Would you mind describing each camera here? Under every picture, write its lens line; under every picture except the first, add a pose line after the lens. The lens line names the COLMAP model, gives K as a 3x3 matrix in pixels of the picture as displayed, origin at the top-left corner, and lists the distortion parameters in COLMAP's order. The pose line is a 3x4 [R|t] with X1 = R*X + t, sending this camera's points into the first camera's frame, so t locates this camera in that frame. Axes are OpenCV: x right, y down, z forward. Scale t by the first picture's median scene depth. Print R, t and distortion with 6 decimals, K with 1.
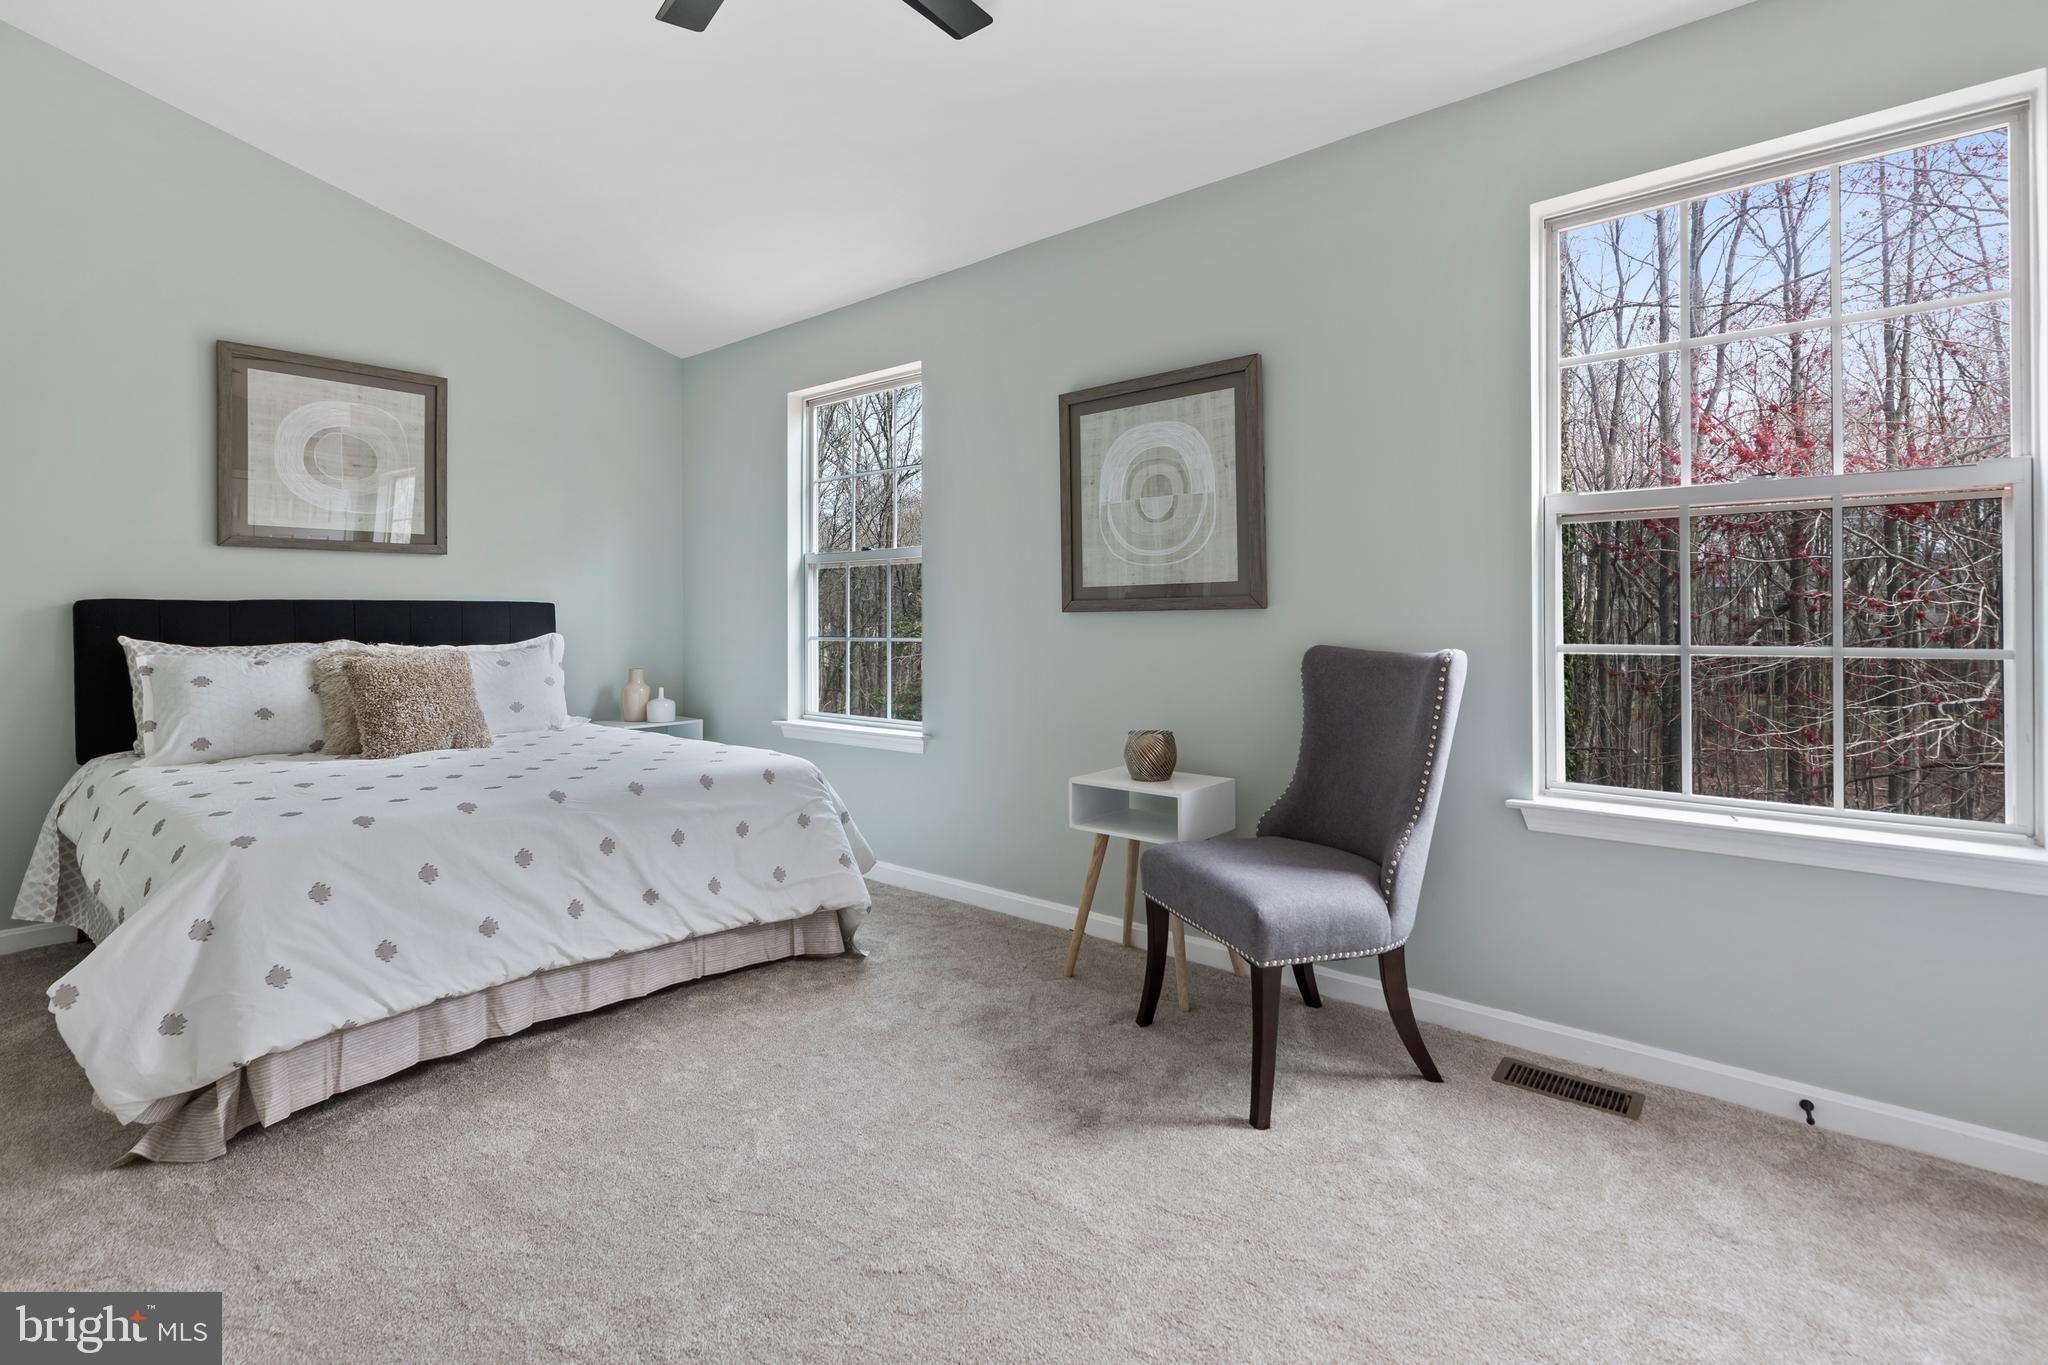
lens RADIAL K [[939.9, 0, 1027.7], [0, 939.9, 650.4], [0, 0, 1]] dist [0.005324, 0.000446]
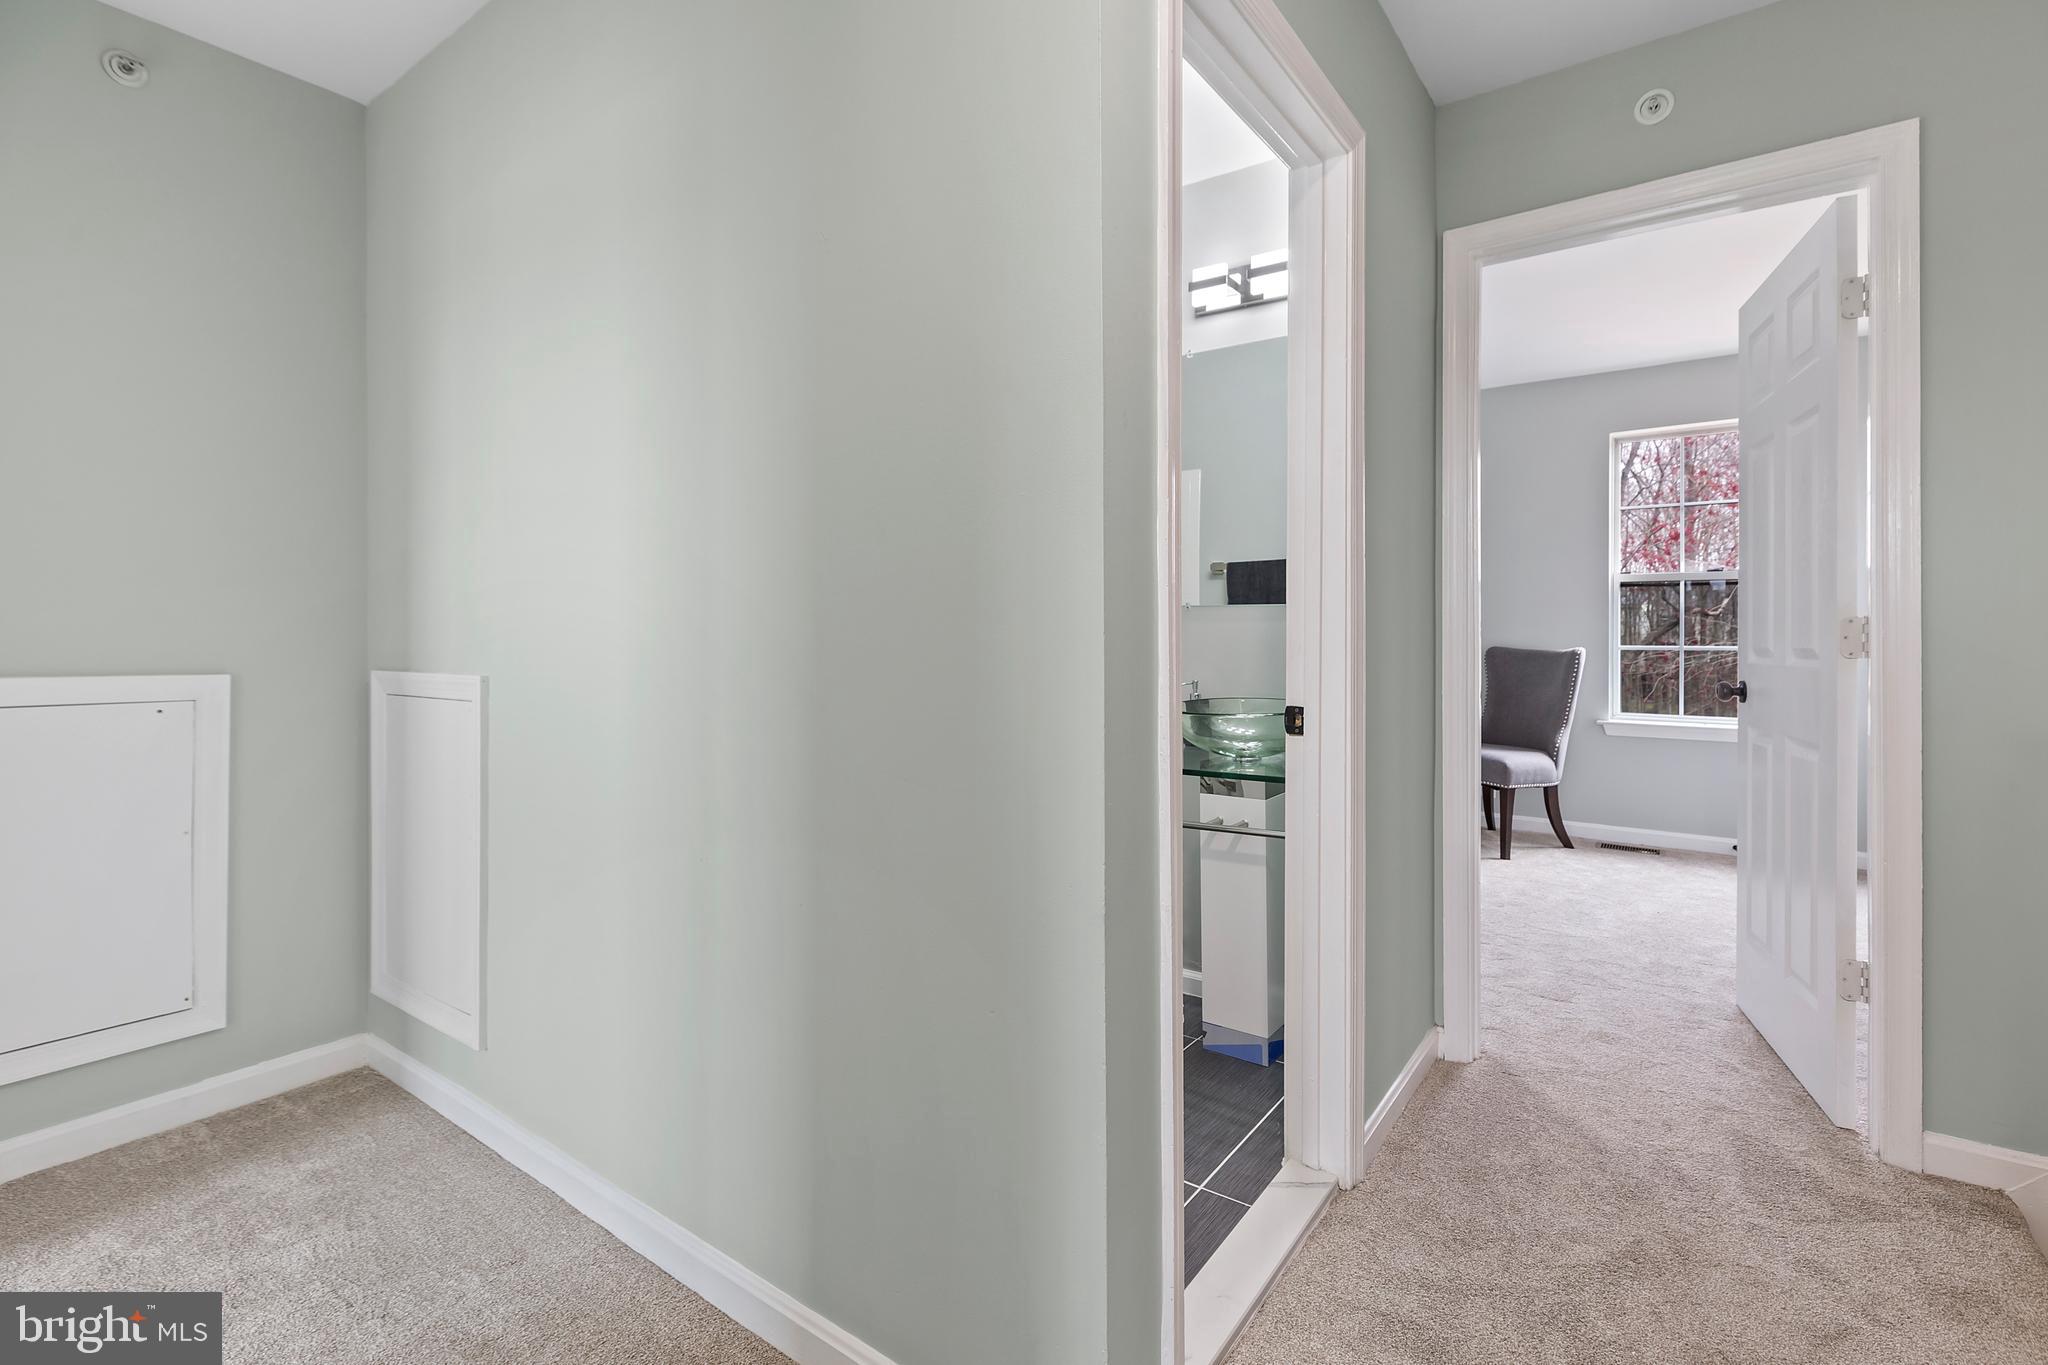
lens RADIAL K [[939.9, 0, 1027.7], [0, 939.9, 650.4], [0, 0, 1]] dist [0.005324, 0.000446]
pose [[0.997678, -0.005215, 0.067914, -0.946518], [0.005071, 0.999985, 0.002292, -0.004748], [-0.067925, -0.001943, 0.997689, -1.054528]]
